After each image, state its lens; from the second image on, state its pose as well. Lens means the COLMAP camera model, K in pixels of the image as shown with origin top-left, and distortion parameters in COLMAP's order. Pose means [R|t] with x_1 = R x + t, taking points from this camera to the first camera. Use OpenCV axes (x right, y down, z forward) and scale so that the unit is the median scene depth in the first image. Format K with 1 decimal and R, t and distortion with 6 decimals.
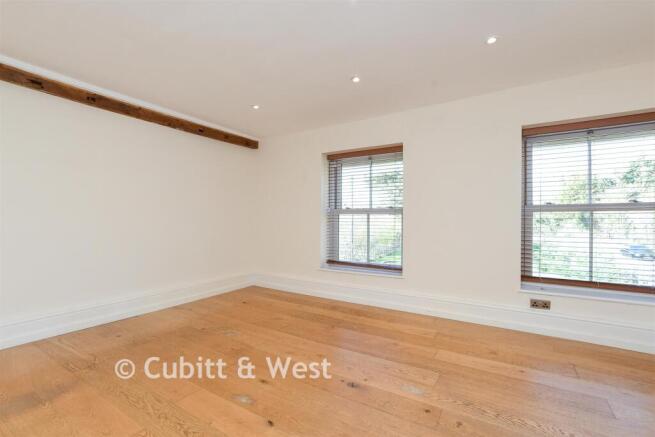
lens RADIAL K [[284.7, 0, 327.2], [0, 284.7, 220.2], [0, 0, 1]] dist [-0.020570, -0.000328]
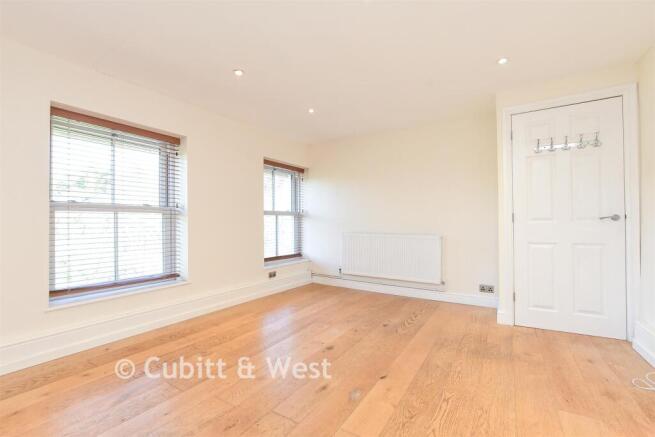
lens RADIAL K [[284.7, 0, 327.1], [0, 284.7, 219.9], [0, 0, 1]] dist [-0.020570, -0.000328]
pose [[0.014474, 0.003025, 0.999891, -0.716566], [-0.004065, 0.999987, -0.002967, -0.001981], [-0.999887, -0.004022, 0.014487, 0.587041]]
